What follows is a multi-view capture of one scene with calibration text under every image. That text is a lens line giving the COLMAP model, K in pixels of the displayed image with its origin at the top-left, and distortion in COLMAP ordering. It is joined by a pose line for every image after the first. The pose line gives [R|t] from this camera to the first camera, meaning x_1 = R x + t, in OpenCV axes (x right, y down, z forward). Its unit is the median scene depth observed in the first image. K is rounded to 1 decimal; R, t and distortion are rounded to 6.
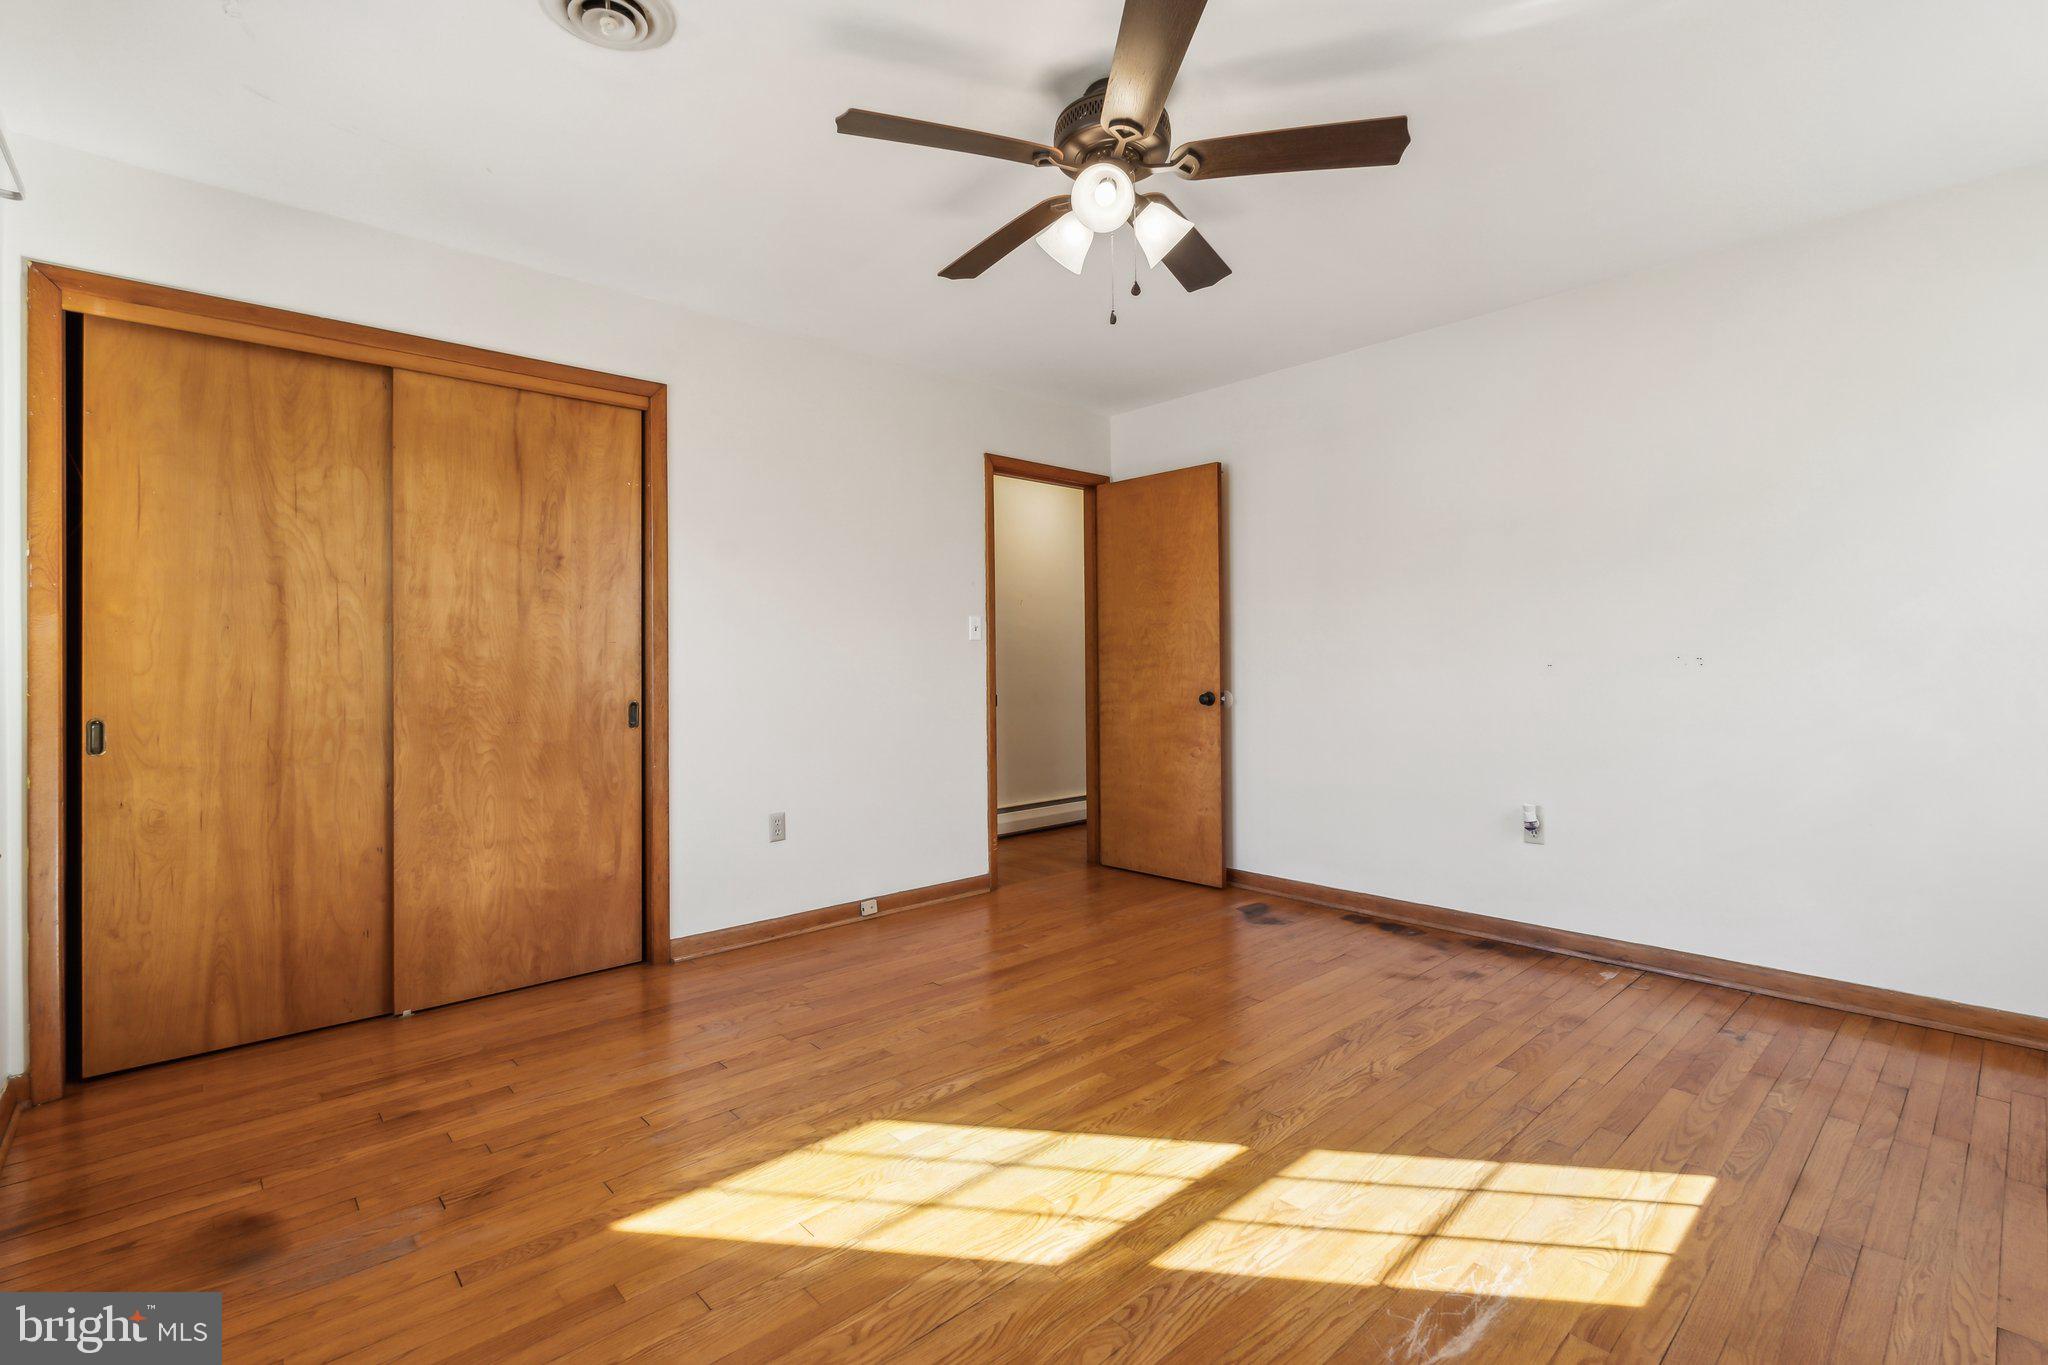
lens RADIAL K [[915.8, 0, 1012.4], [0, 915.8, 658.0], [0, 0, 1]] dist [-0.004780, 0.000341]
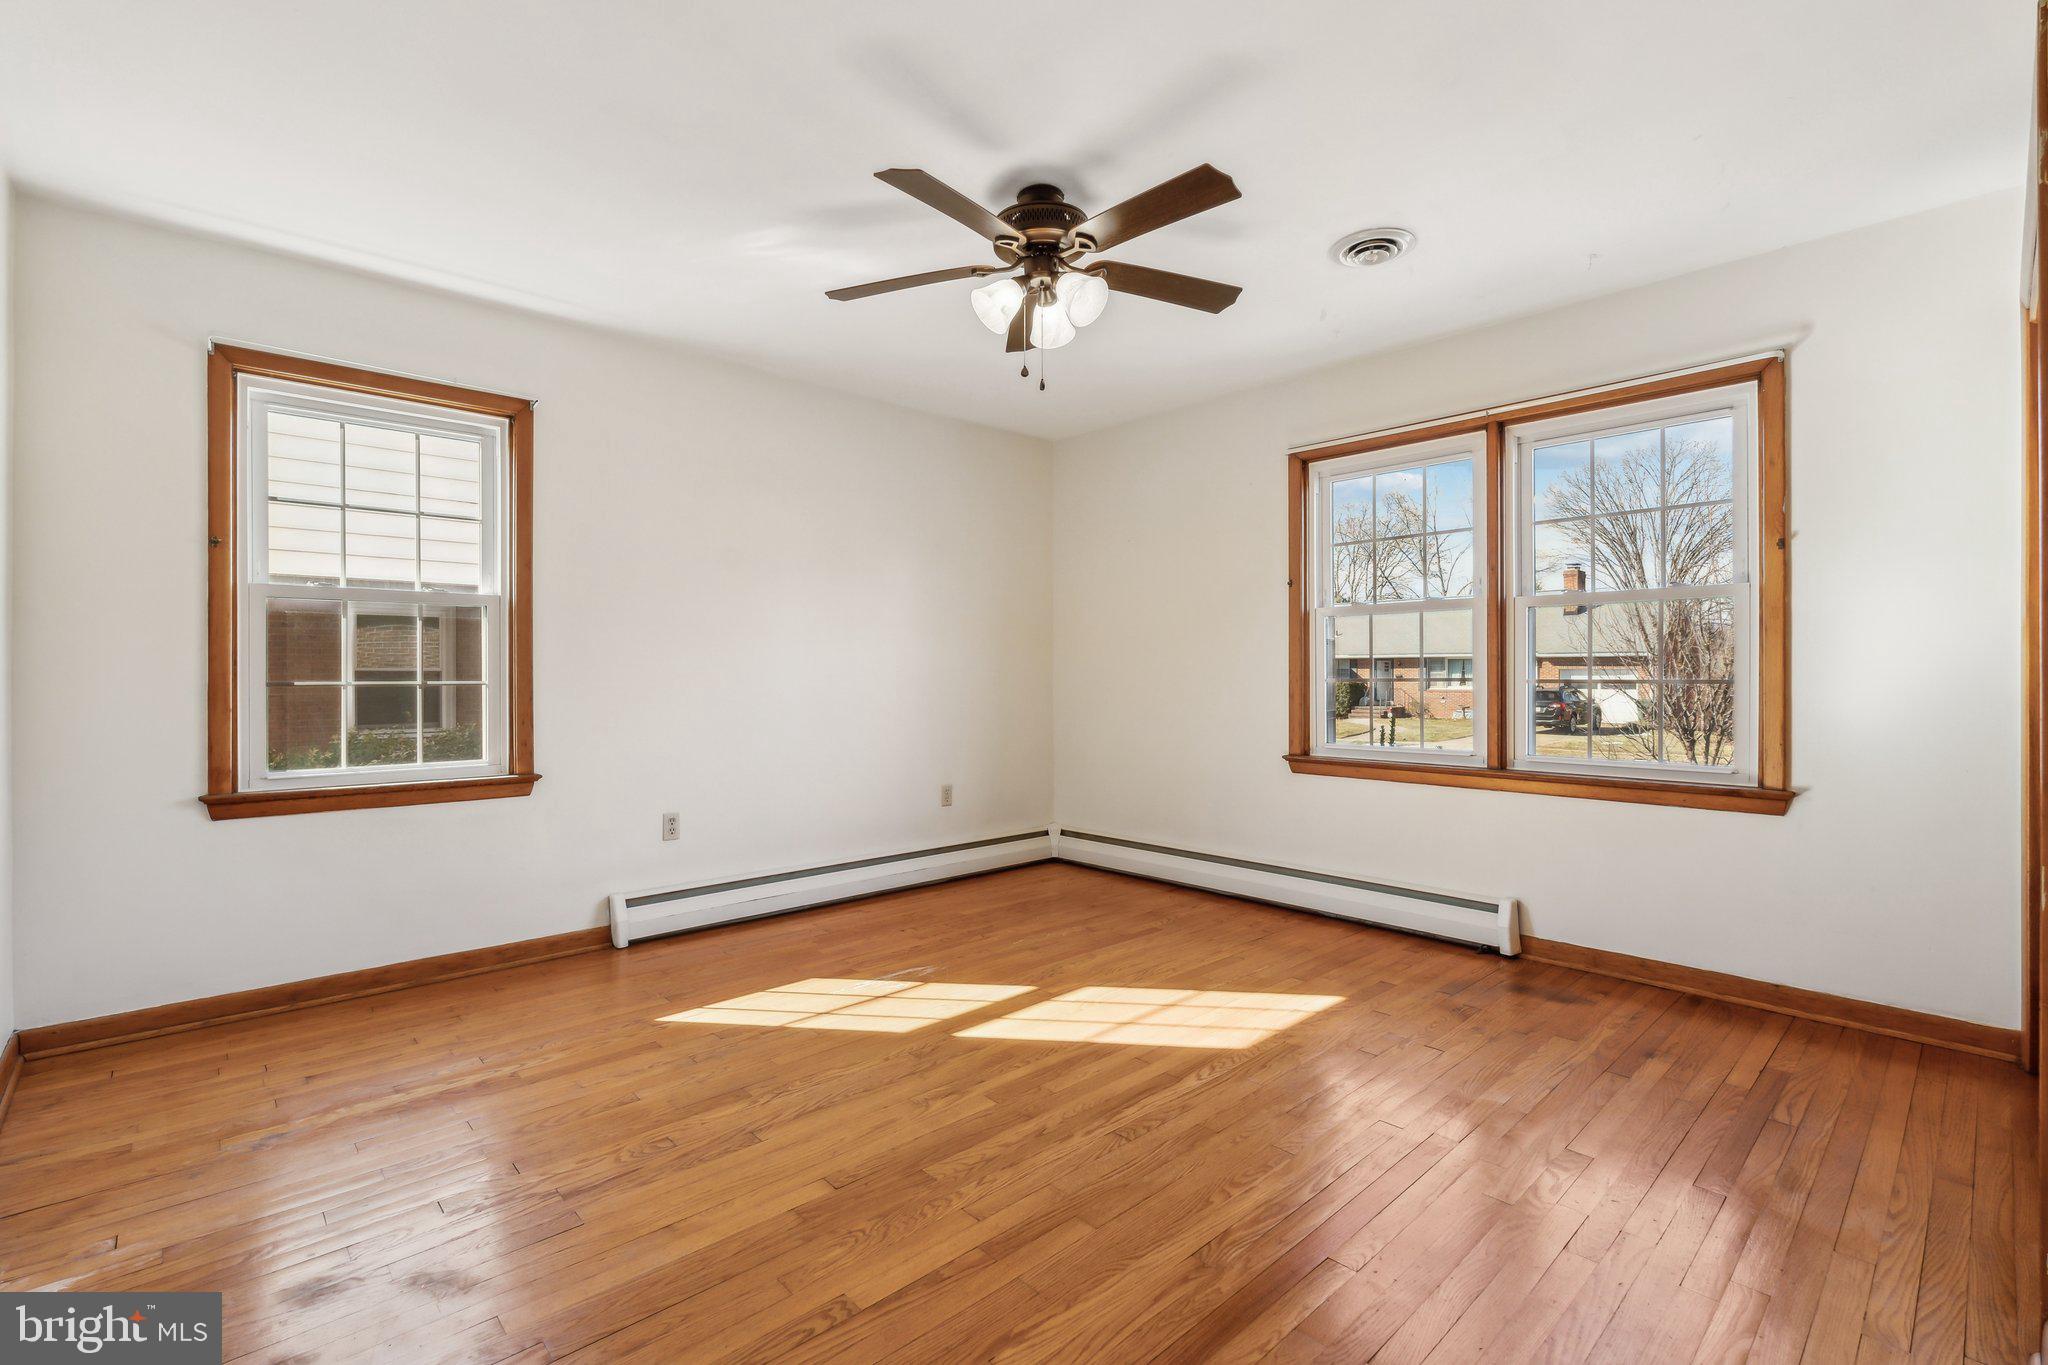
lens RADIAL K [[915.8, 0, 1012.4], [0, 915.8, 658.0], [0, 0, 1]] dist [-0.004780, 0.000341]
pose [[-0.999938, 0.008688, -0.007018, 0.172471], [0.008903, 0.999470, -0.031304, 0.023179], [0.006743, -0.031365, -0.999485, 2.368332]]
